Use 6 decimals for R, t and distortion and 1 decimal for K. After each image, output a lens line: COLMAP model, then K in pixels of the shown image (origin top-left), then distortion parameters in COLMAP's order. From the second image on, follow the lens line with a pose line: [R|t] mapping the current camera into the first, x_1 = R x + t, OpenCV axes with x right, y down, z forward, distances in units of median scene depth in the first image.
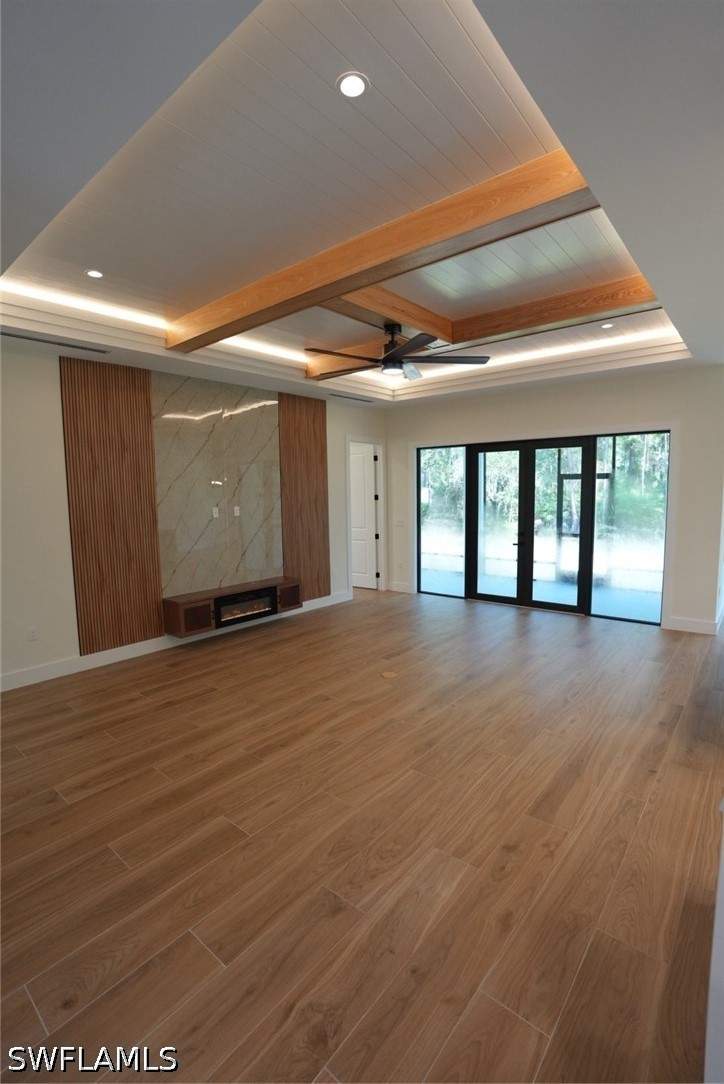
lens RADIAL K [[503.9, 0, 362.0], [0, 503.9, 542.0], [0, 0, 1]] dist [-0.073643, 0.030256]
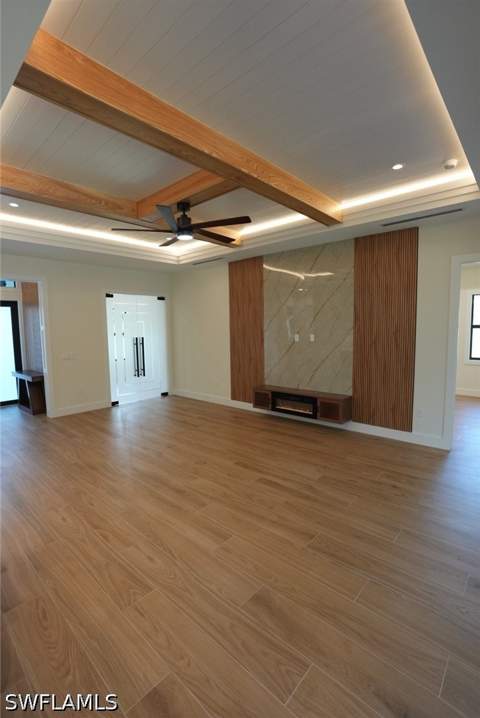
lens RADIAL K [[329.3, 0, 236.9], [0, 329.3, 361.0], [0, 0, 1]] dist [-0.084893, 0.000015]
pose [[-0.043403, 0.115426, -0.992367, 0.705580], [-0.089857, 0.988827, 0.118944, -0.092655], [0.995008, 0.094334, -0.032546, 0.882955]]
